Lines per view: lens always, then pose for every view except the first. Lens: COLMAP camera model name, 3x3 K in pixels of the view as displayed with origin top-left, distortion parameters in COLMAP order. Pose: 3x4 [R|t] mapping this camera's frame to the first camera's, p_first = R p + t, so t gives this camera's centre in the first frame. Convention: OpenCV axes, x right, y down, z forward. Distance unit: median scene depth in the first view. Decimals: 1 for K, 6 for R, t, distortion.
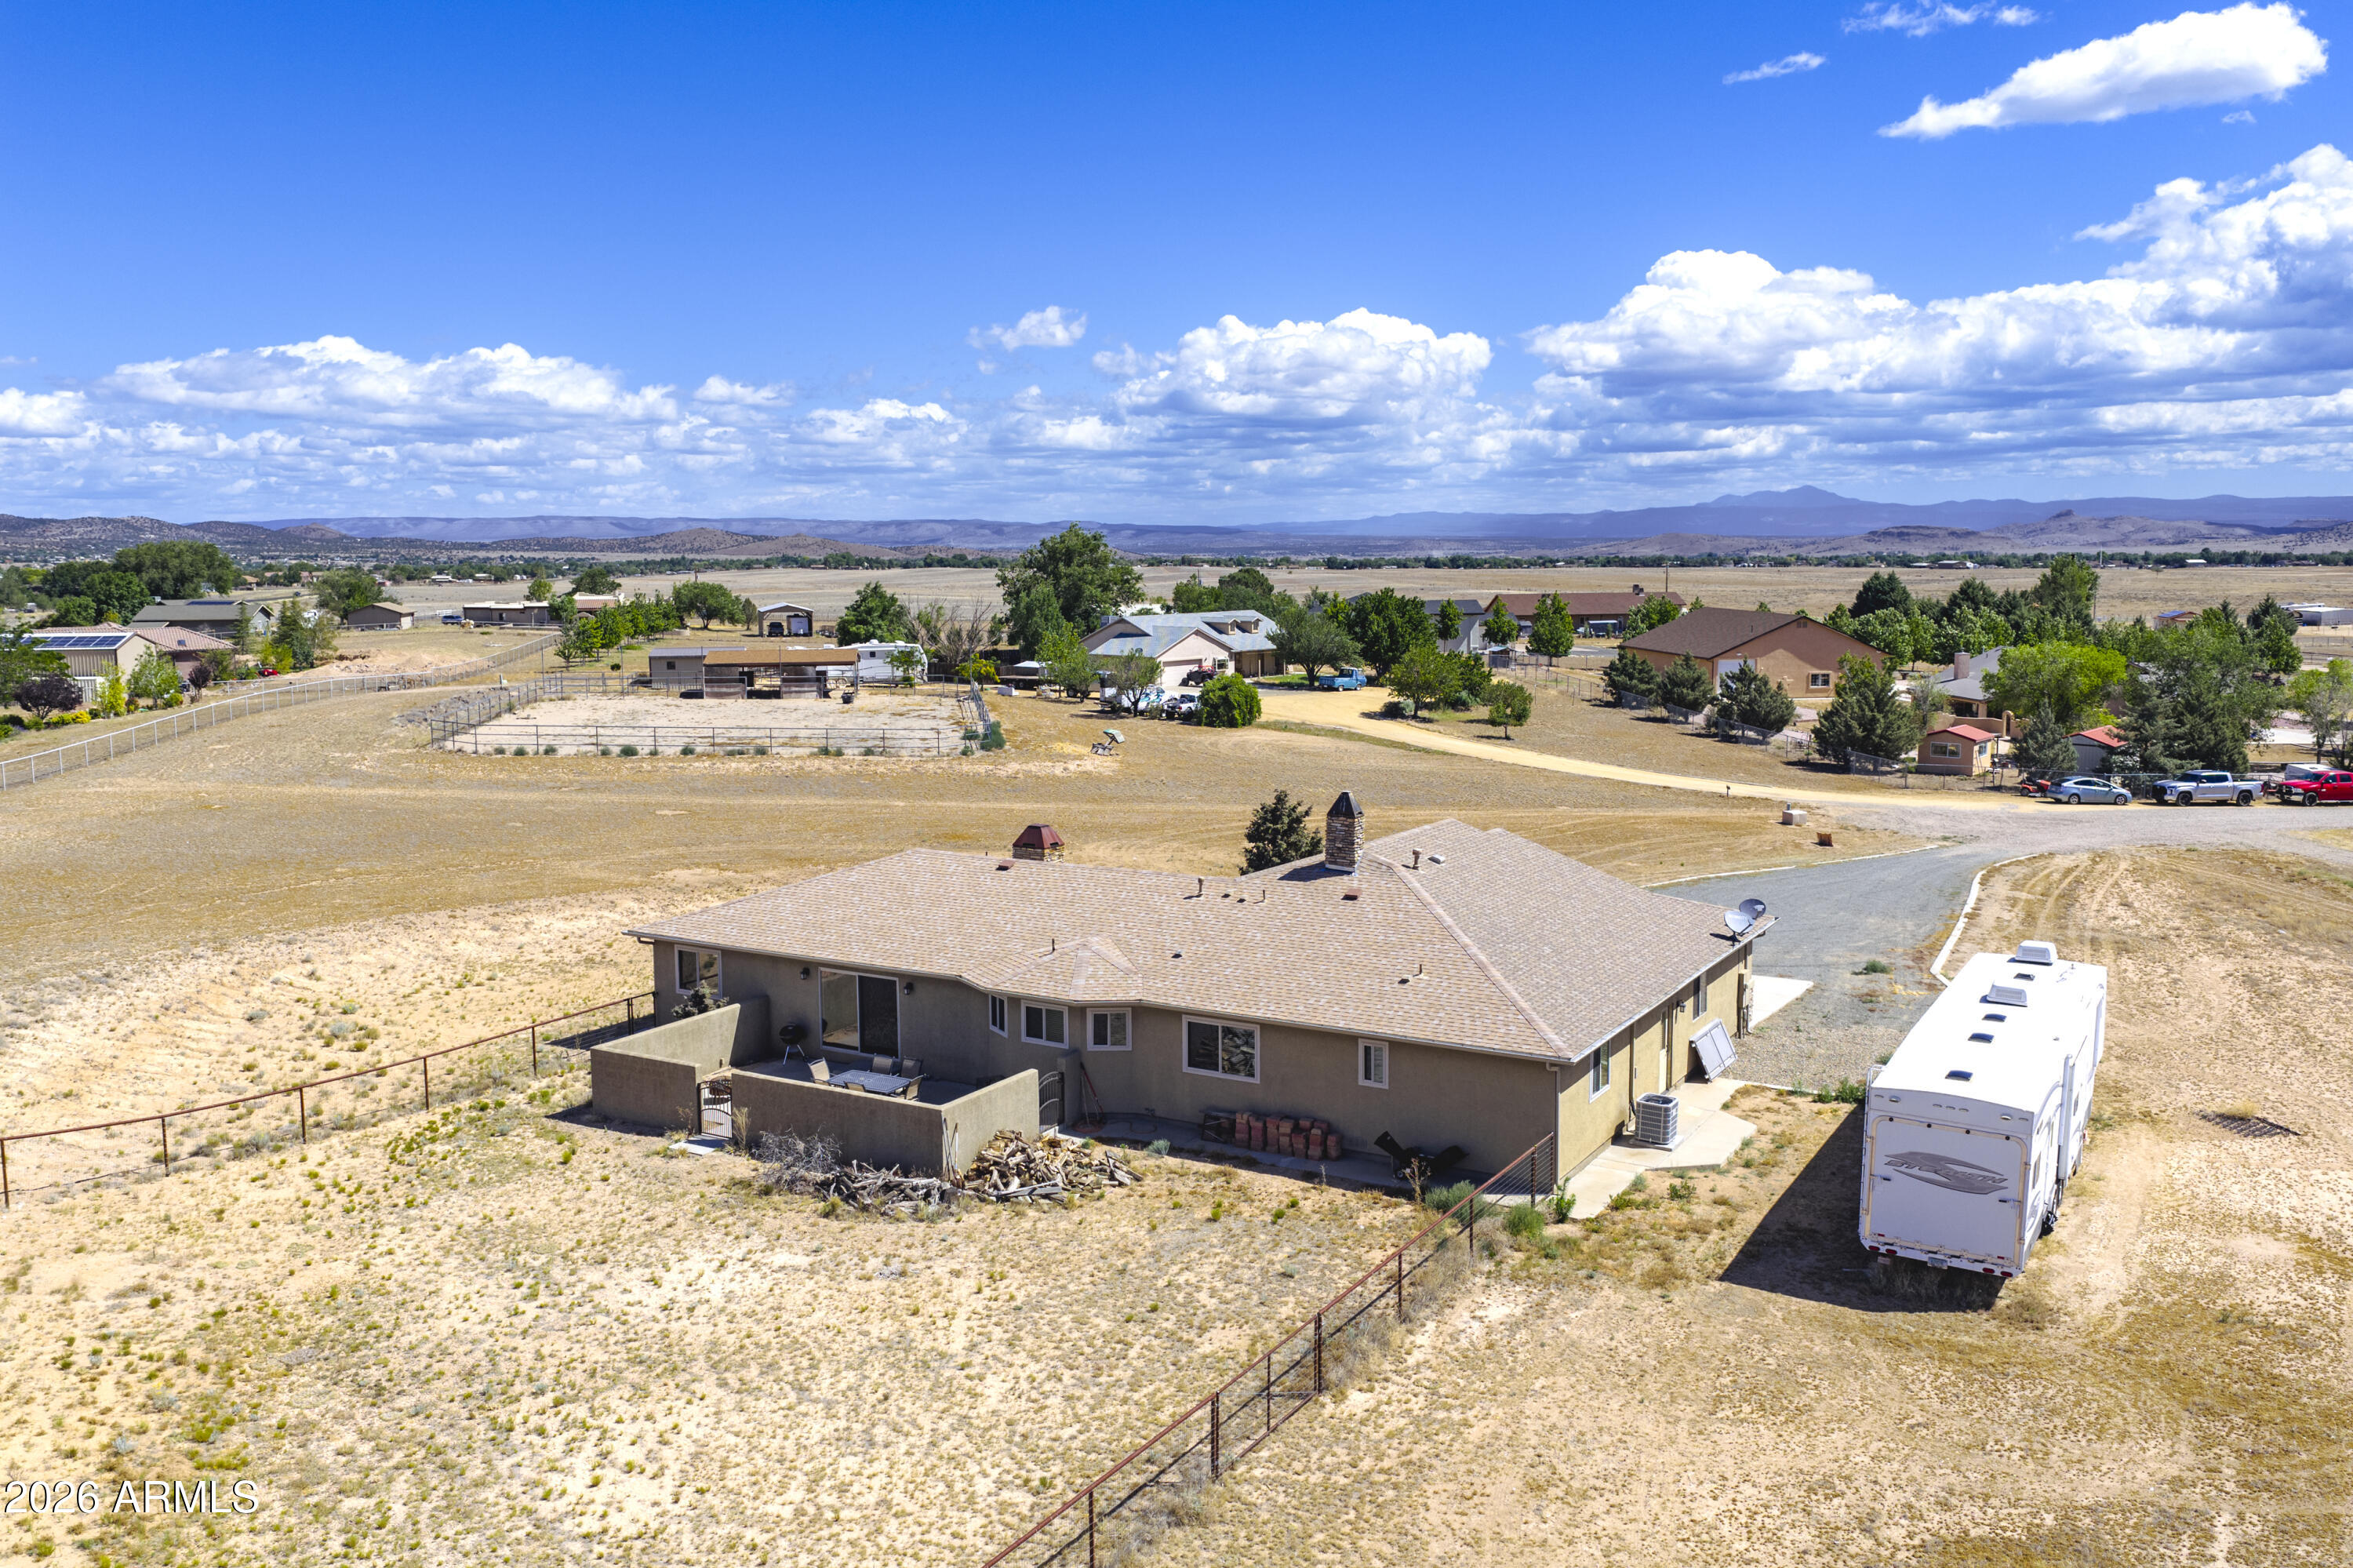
lens RADIAL K [[1928.9, 0, 1201.8], [0, 1928.9, 921.1], [0, 0, 1]] dist [0.026285, -0.042223]
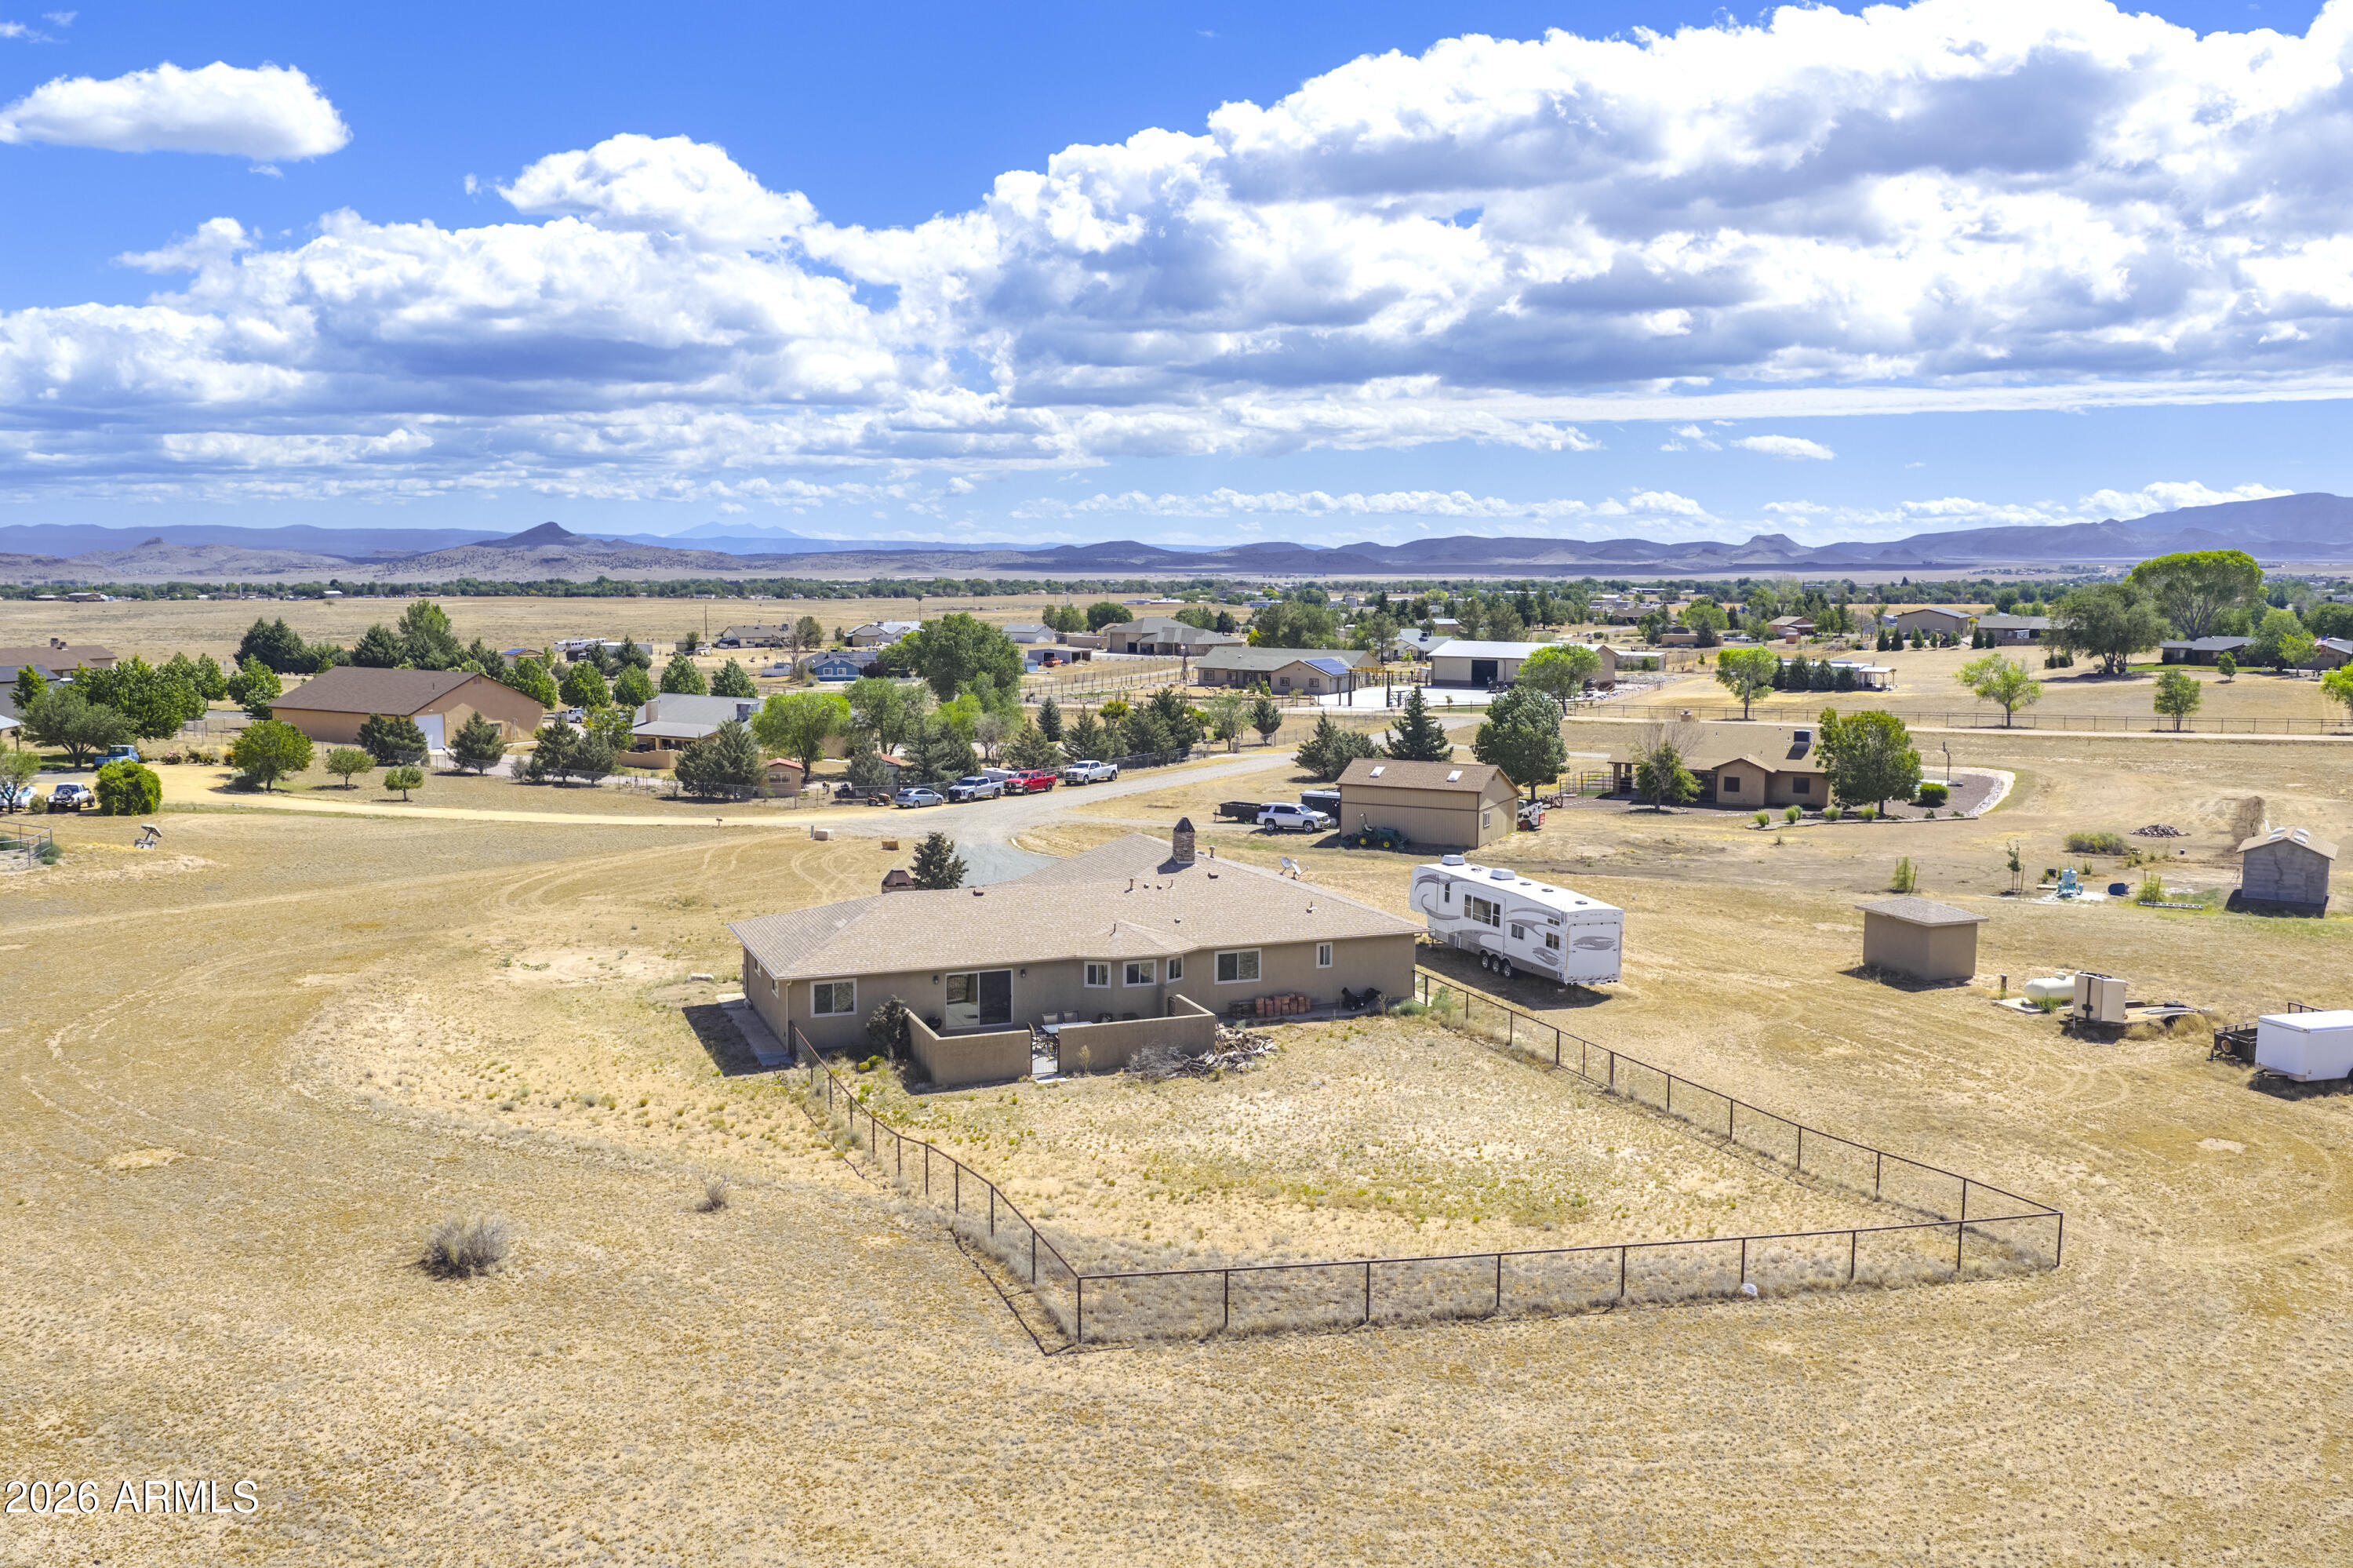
lens RADIAL K [[1928.9, 0, 1180.7], [0, 1928.9, 799.2], [0, 0, 1]] dist [0.026285, -0.042223]
pose [[0.619088, -0.088574, 0.780310, -0.336425], [0.146682, 0.989175, -0.004093, -0.020660], [-0.771501, 0.116991, 0.625379, -0.019315]]
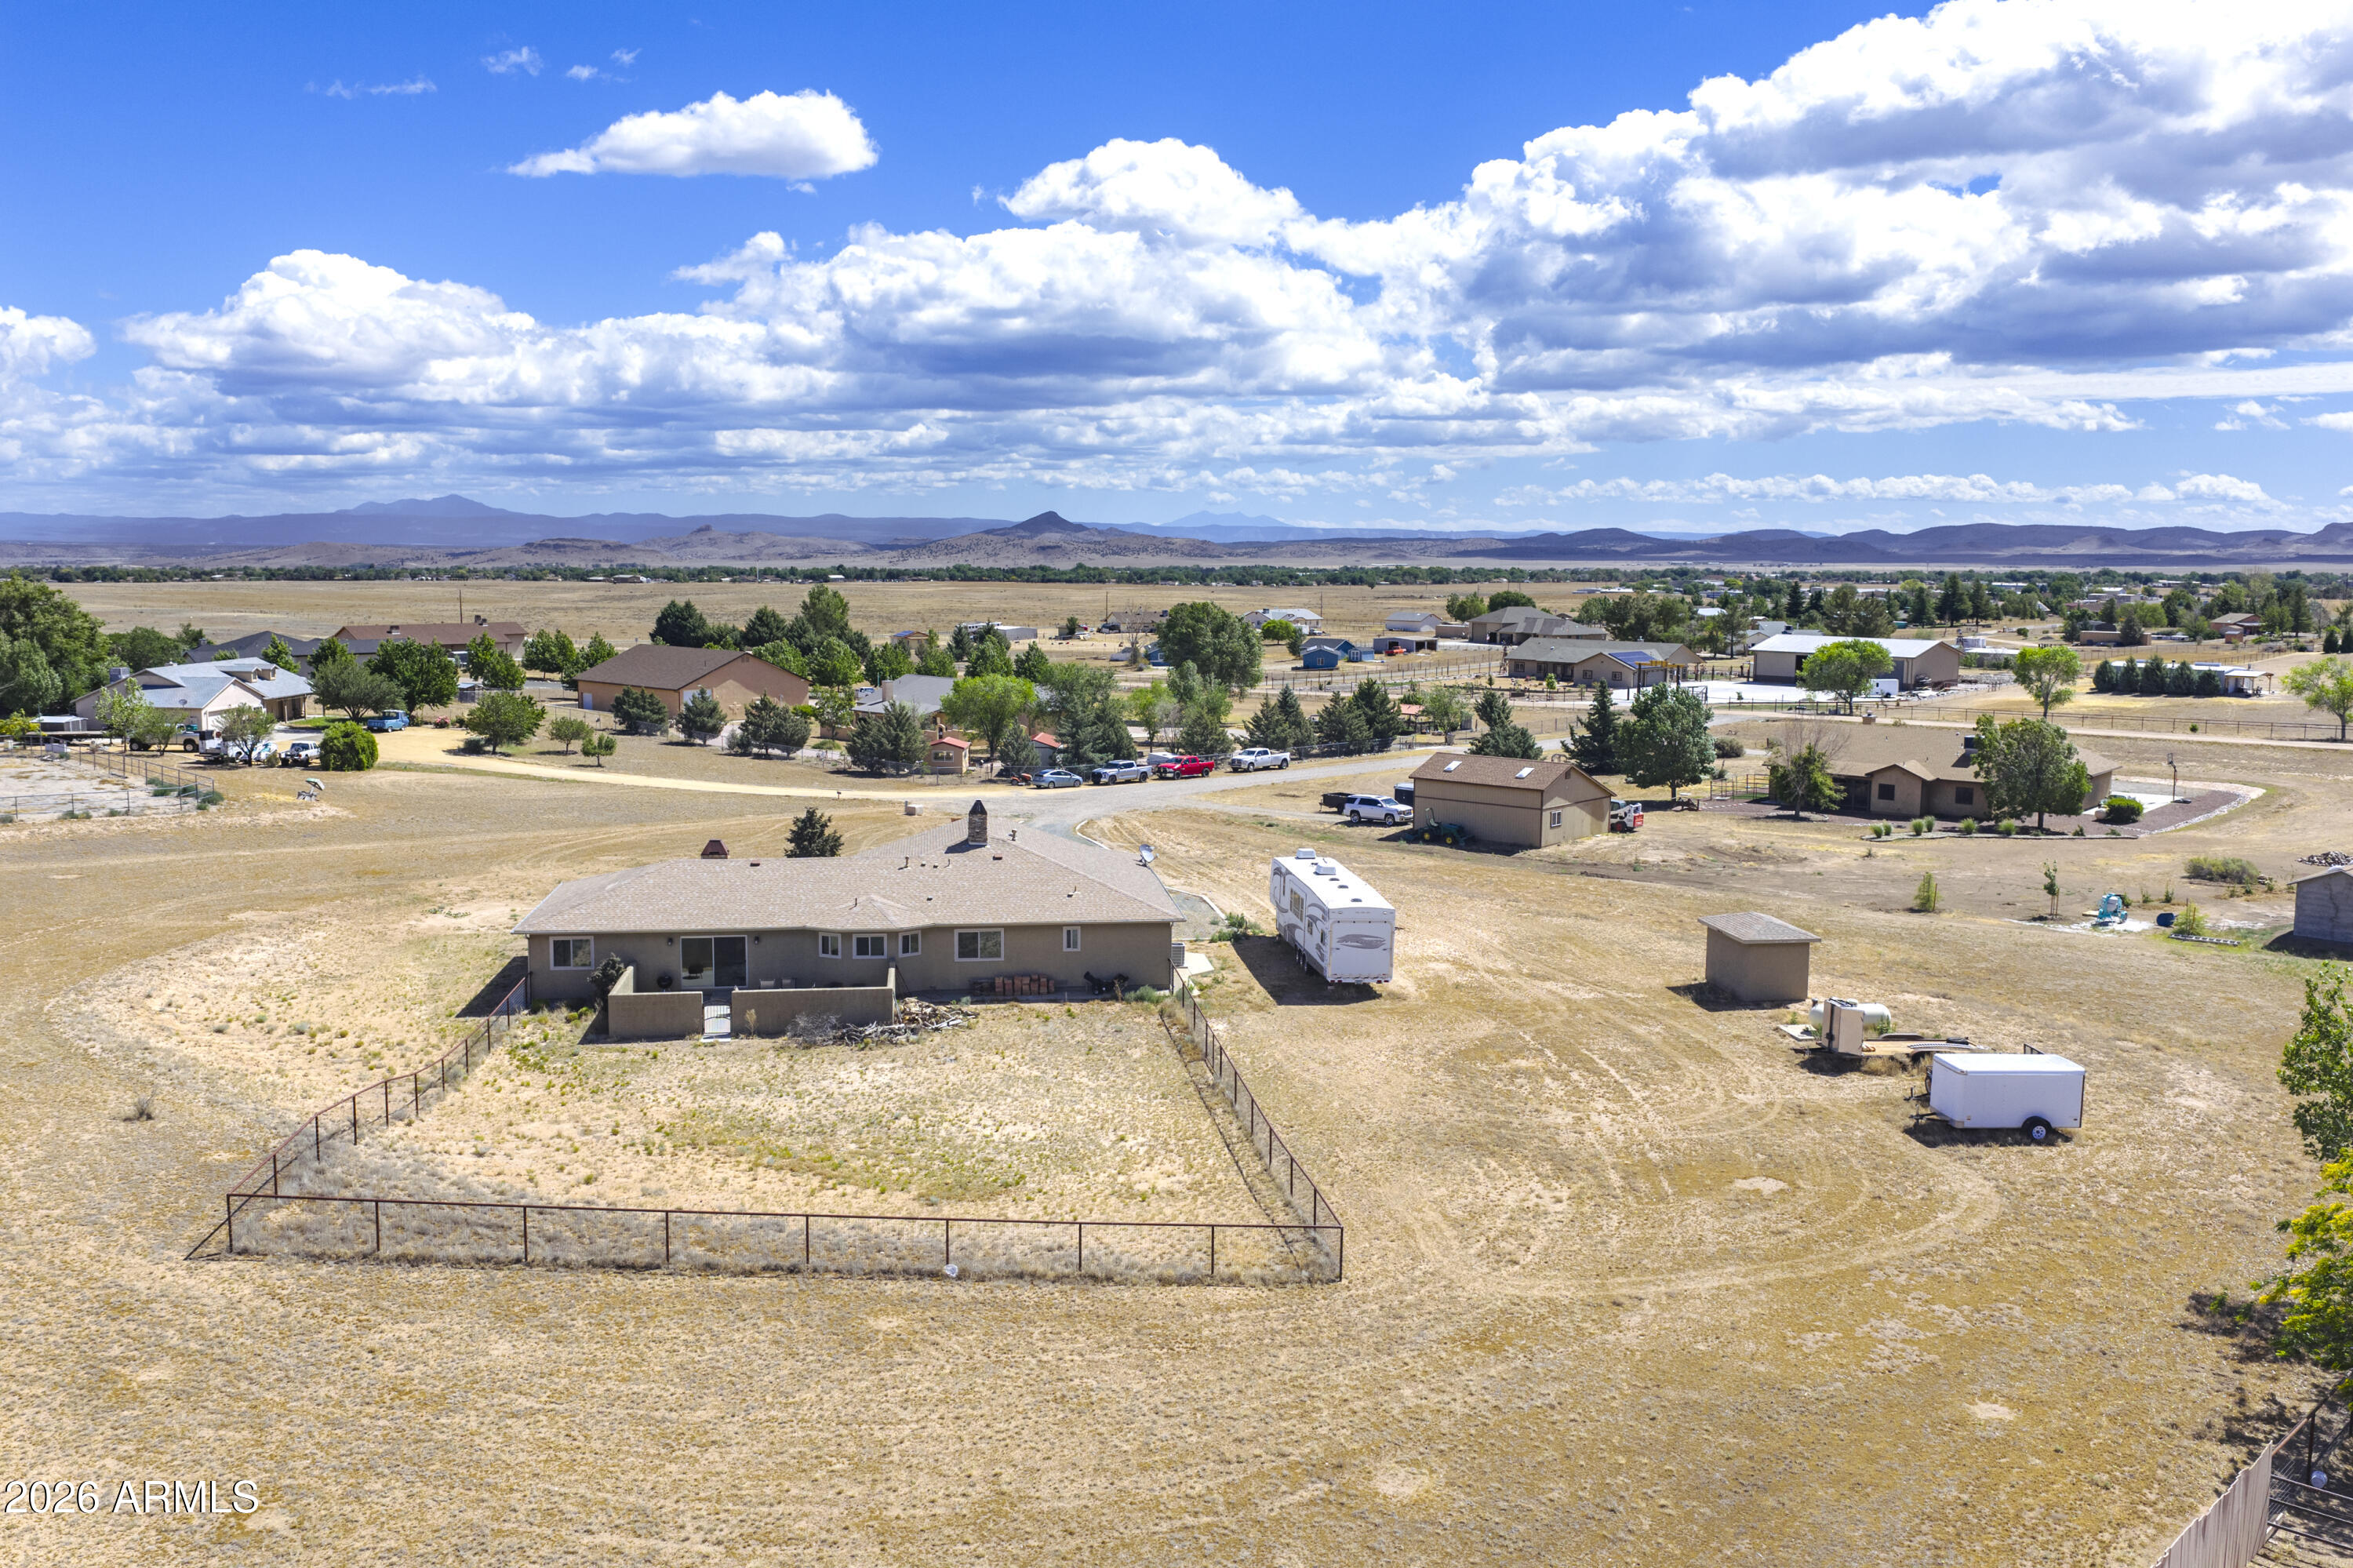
lens RADIAL K [[1928.9, 0, 1186.5], [0, 1928.9, 772.9], [0, 0, 1]] dist [0.026285, -0.042223]
pose [[0.790688, -0.060682, 0.609205, -0.227795], [0.108777, 0.993168, -0.042254, 0.000787], [-0.602478, 0.099677, 0.791887, -0.141062]]
